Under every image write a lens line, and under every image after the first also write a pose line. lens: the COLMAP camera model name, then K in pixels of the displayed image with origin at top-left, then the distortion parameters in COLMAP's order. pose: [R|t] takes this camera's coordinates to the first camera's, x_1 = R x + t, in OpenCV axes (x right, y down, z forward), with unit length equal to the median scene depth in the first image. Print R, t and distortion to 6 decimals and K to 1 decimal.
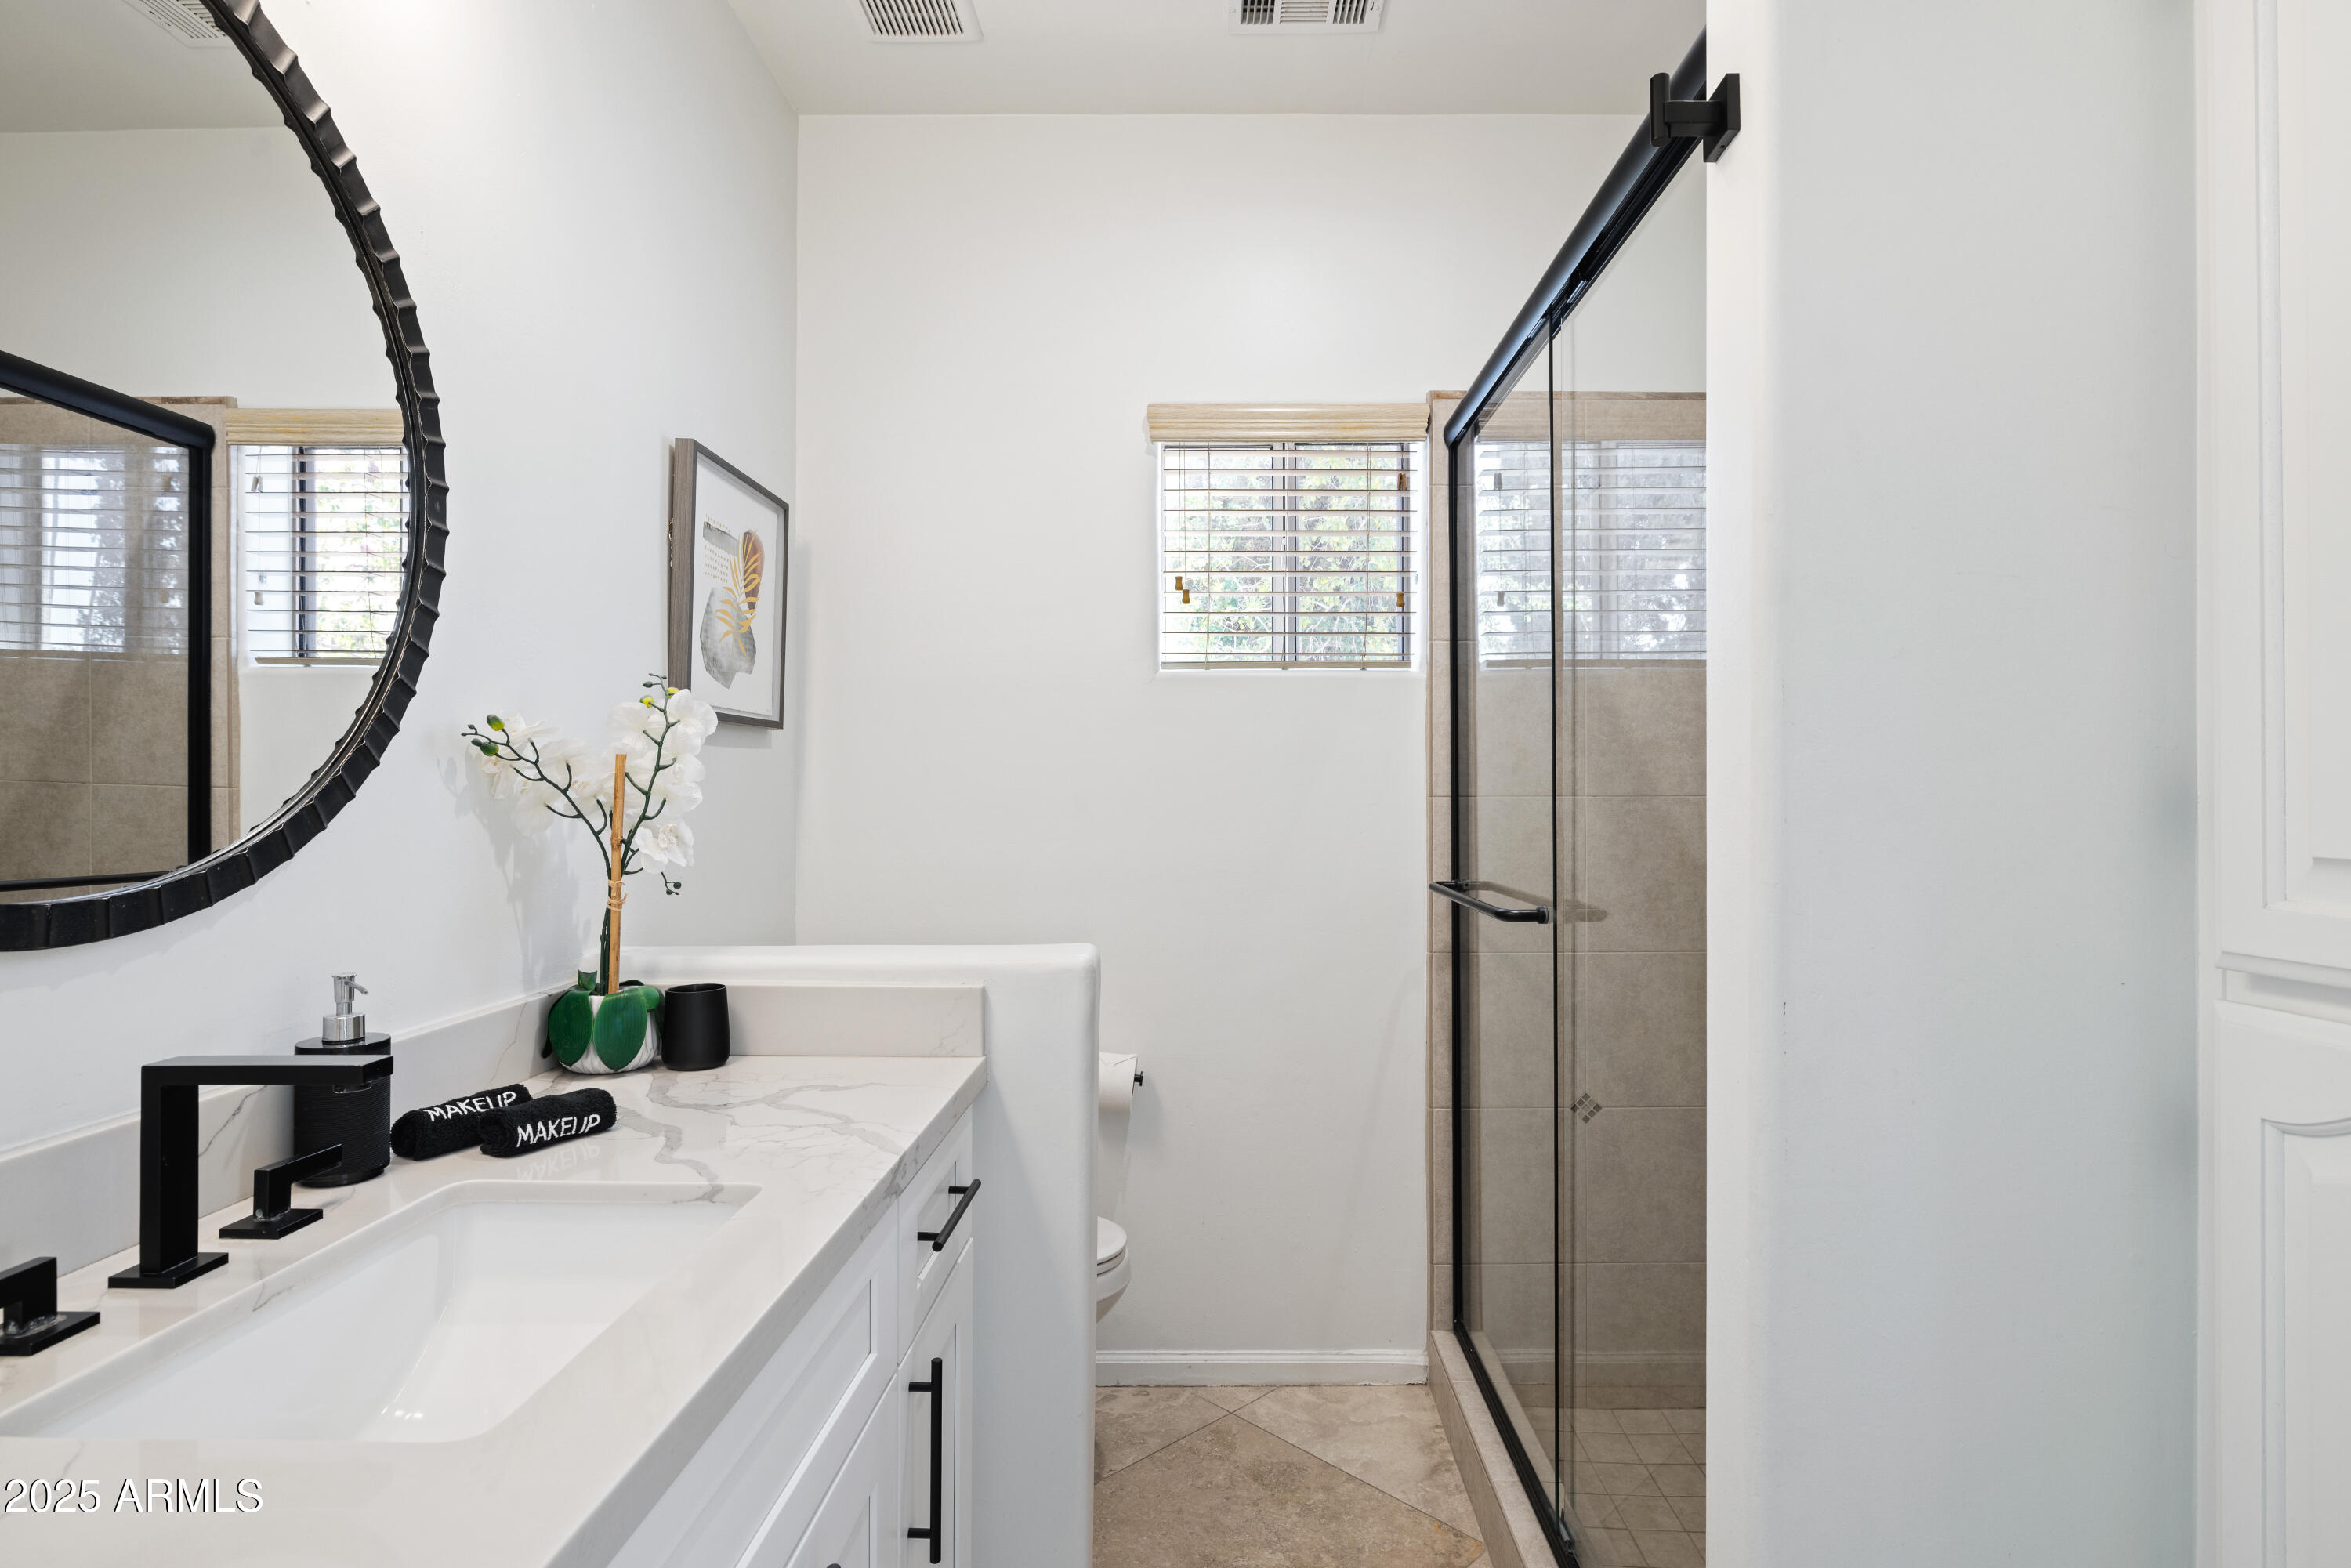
lens RADIAL K [[1148.3, 0, 1211.1], [0, 1148.3, 787.2], [0, 0, 1]] dist [-0.000724, 0.000085]
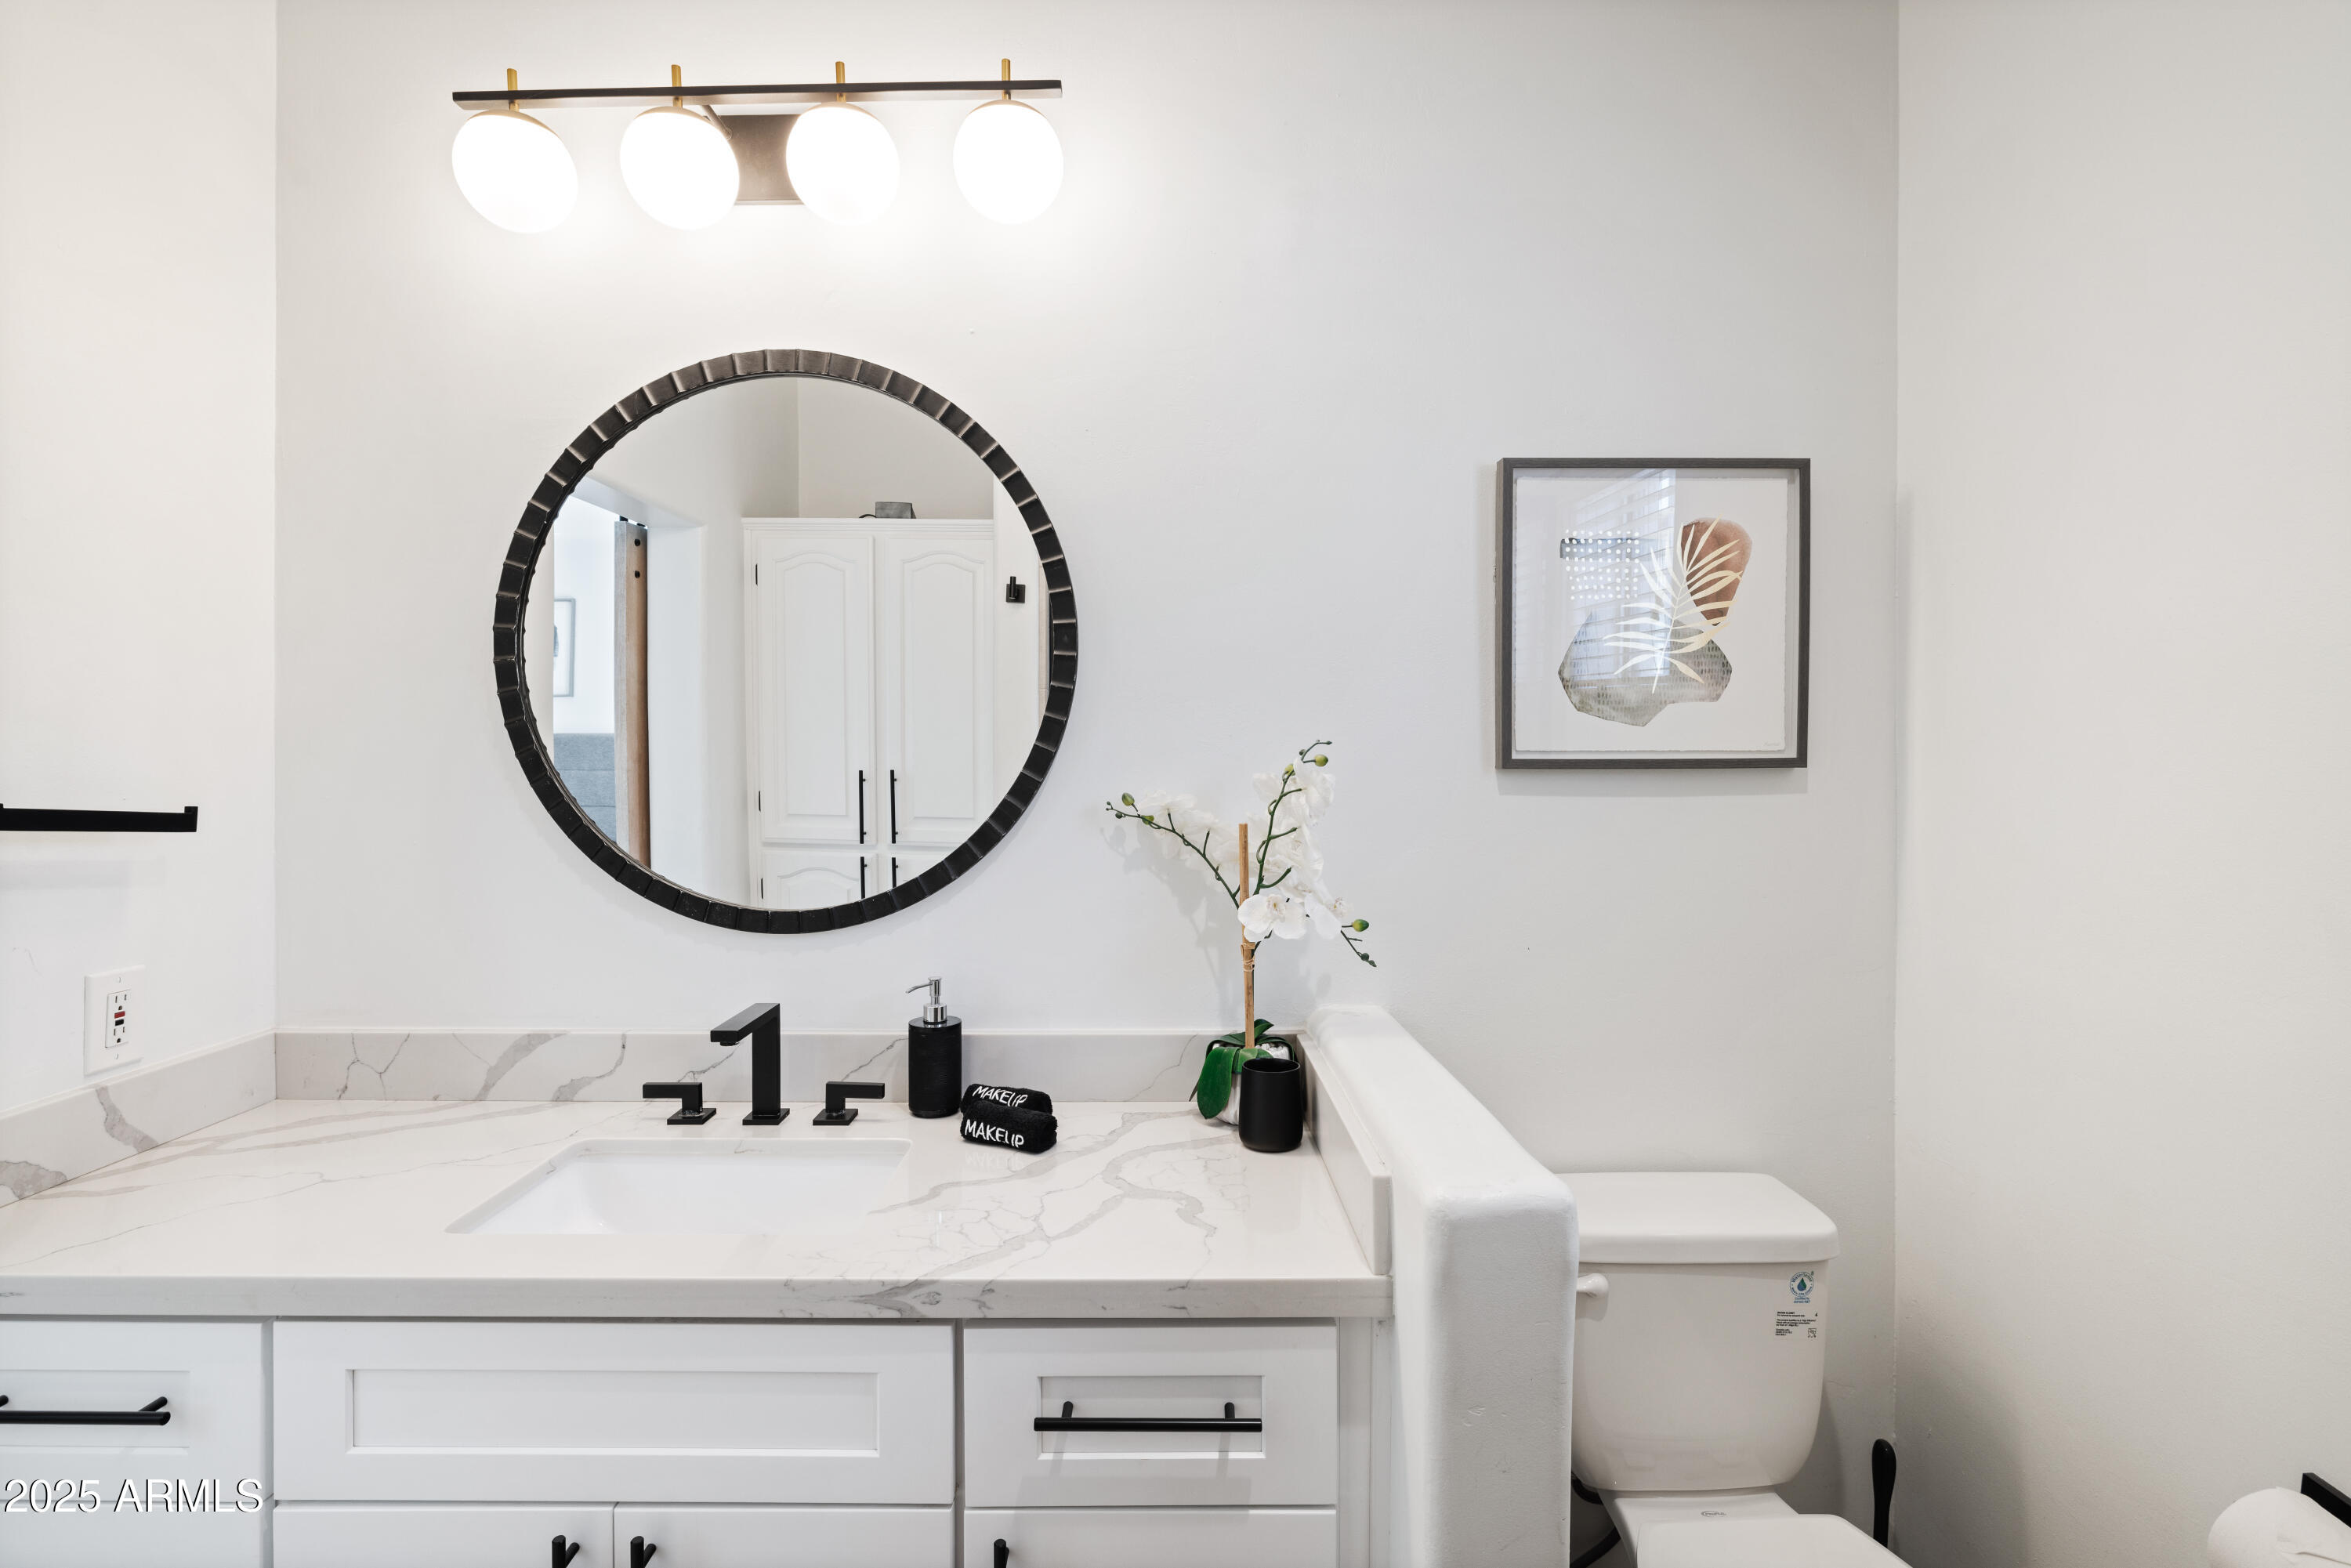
lens RADIAL K [[1077.9, 0, 1178.1], [0, 1077.9, 773.4], [0, 0, 1]] dist [-0.001242, -0.000247]
pose [[0.024149, -0.005203, -0.999695, 0.501599], [0.001643, 0.999985, -0.005165, -0.072993], [0.999707, -0.001518, 0.024157, 0.962971]]
